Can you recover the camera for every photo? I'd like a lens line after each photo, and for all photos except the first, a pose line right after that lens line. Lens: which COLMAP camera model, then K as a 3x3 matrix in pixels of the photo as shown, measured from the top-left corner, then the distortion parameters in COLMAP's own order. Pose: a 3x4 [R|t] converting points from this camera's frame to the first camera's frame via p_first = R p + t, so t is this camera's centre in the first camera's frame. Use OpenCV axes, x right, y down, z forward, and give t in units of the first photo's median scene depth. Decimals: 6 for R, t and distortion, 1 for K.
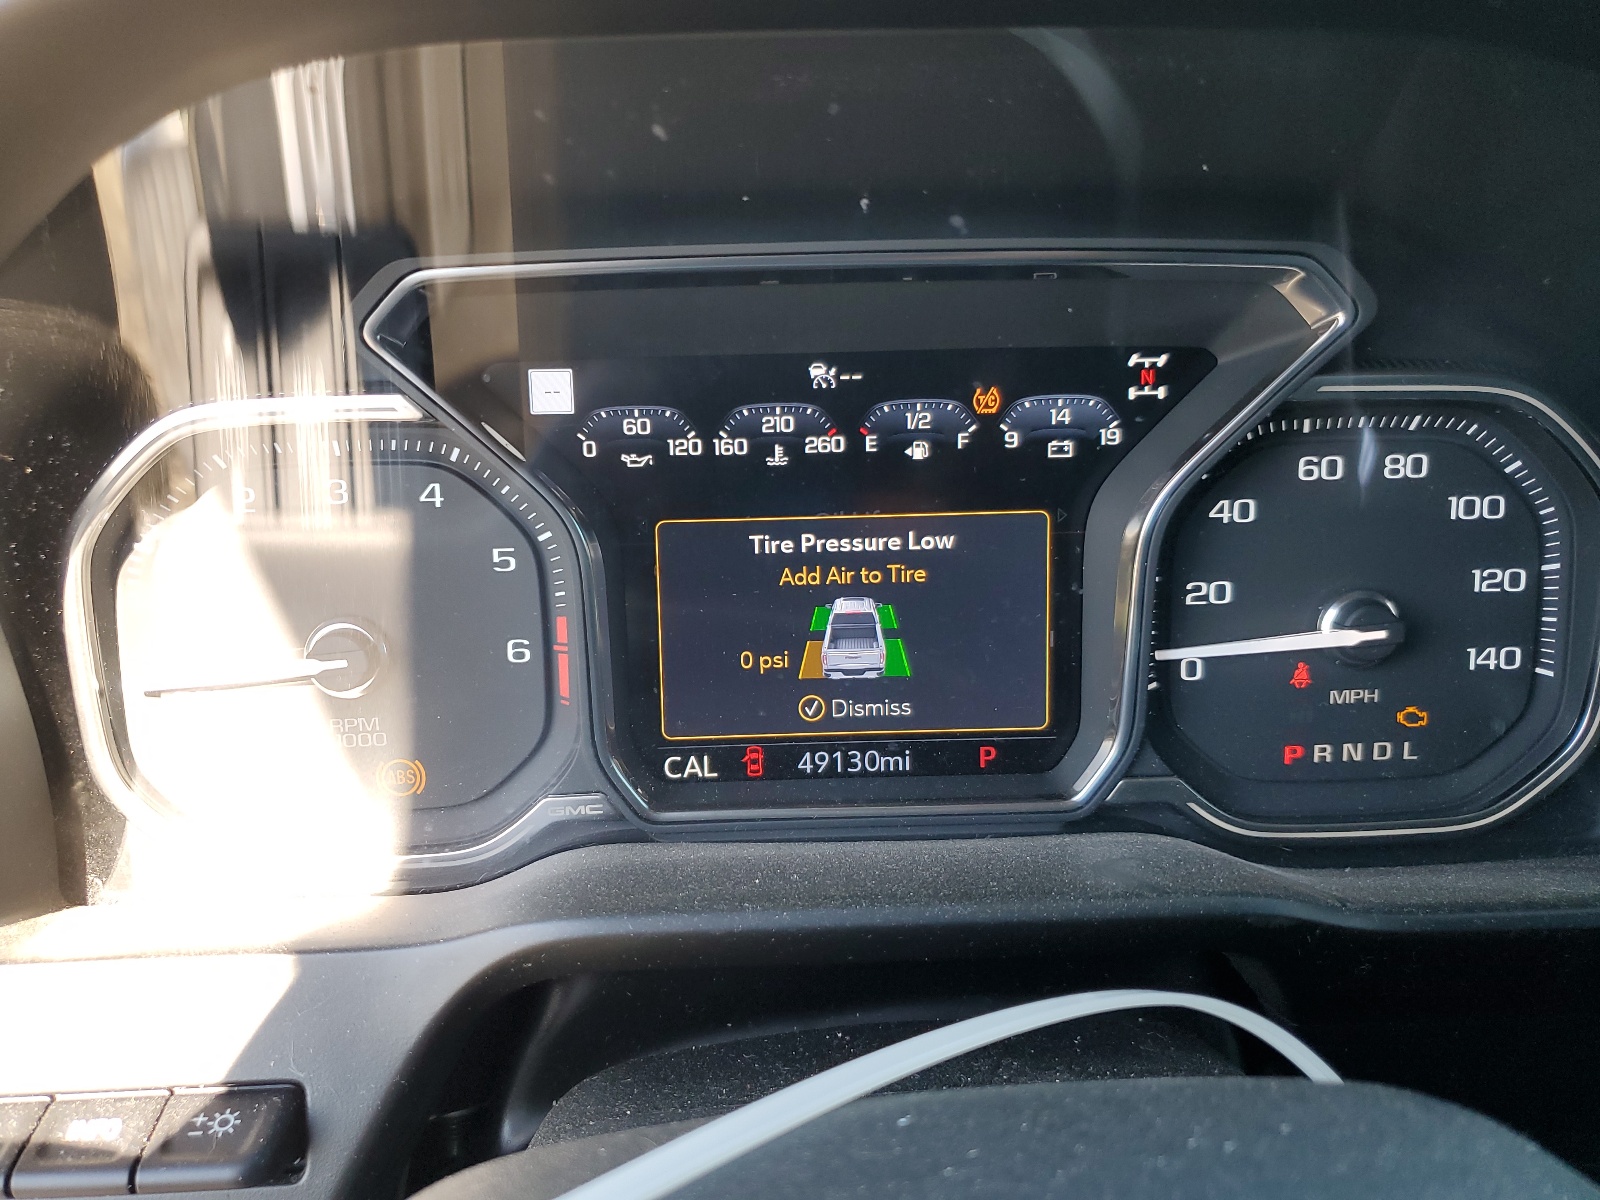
lens RADIAL K [[1234.3, 0, 797.7], [0, 1234.3, 592.0], [0, 0, 1]] dist [-0.006839, -0.003482]
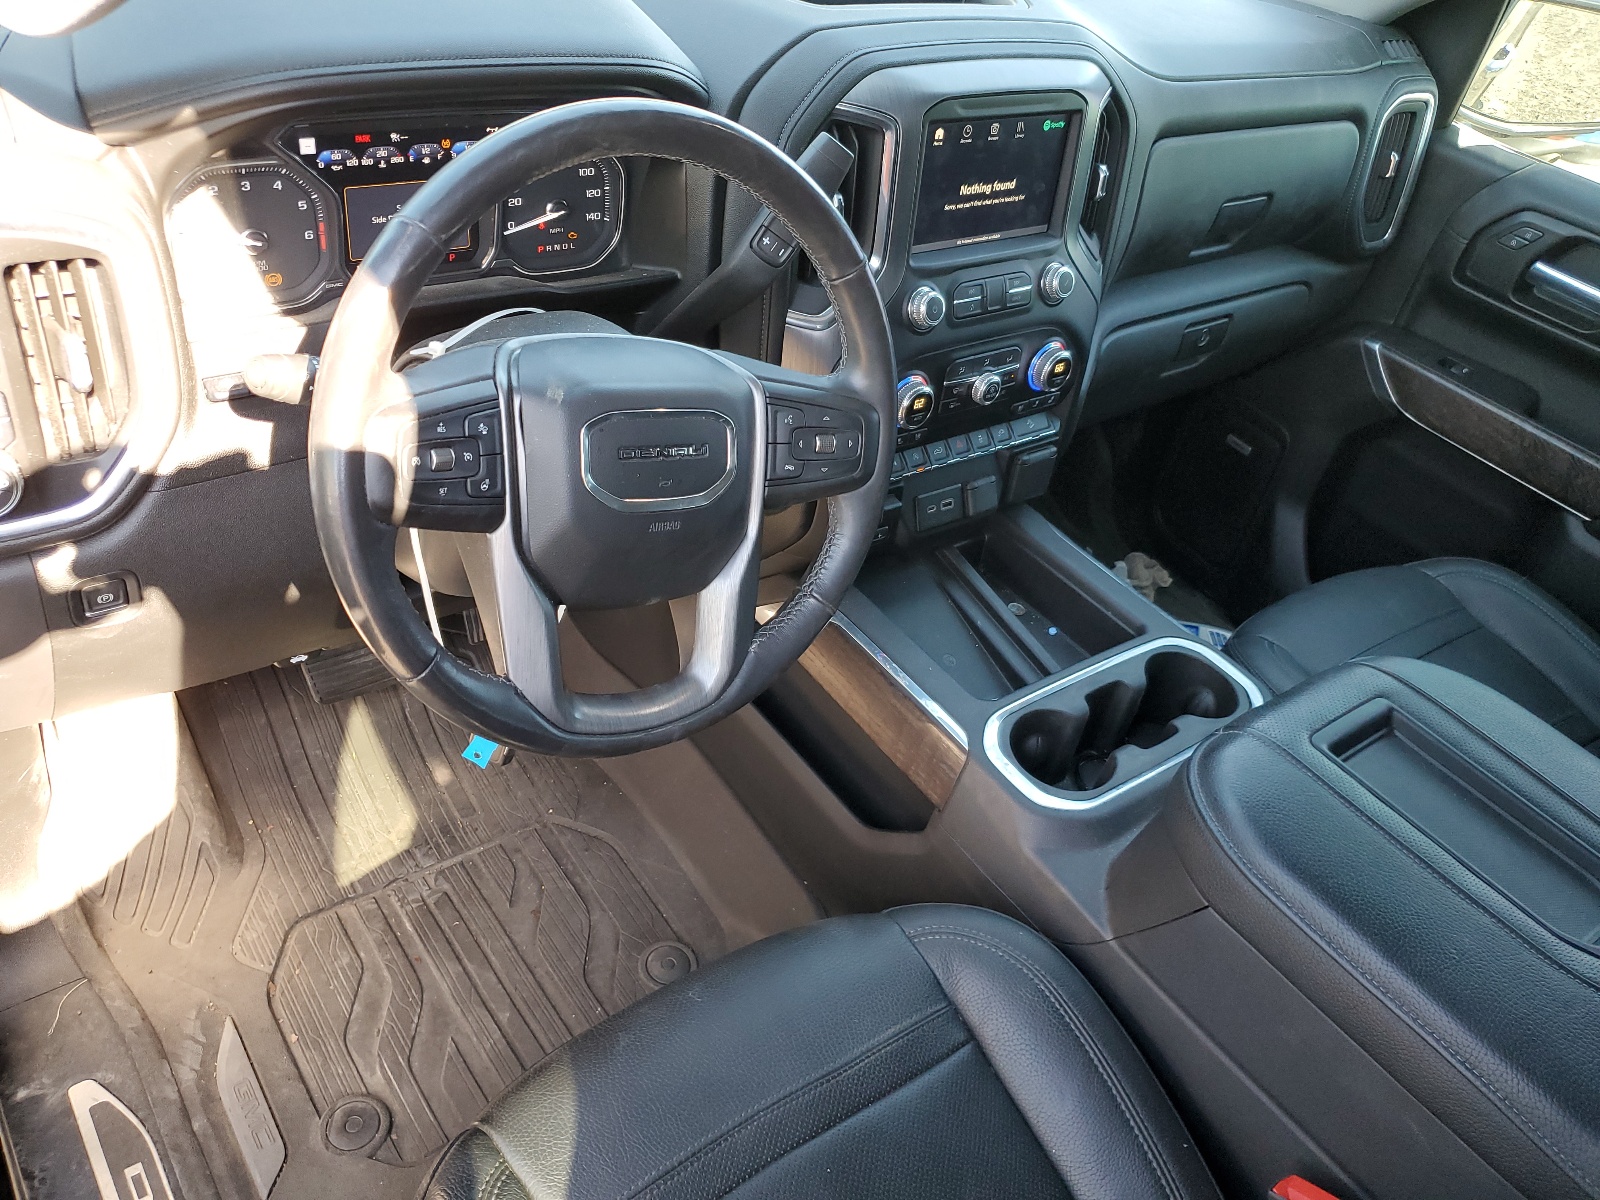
lens RADIAL K [[1234.3, 0, 793.9], [0, 1234.3, 602.0], [0, 0, 1]] dist [-0.006839, -0.003482]
pose [[0.817519, -0.228703, 0.528543, -1.068603], [-0.027744, 0.901060, 0.432806, -0.491414], [-0.575233, -0.368492, 0.730289, -2.287278]]
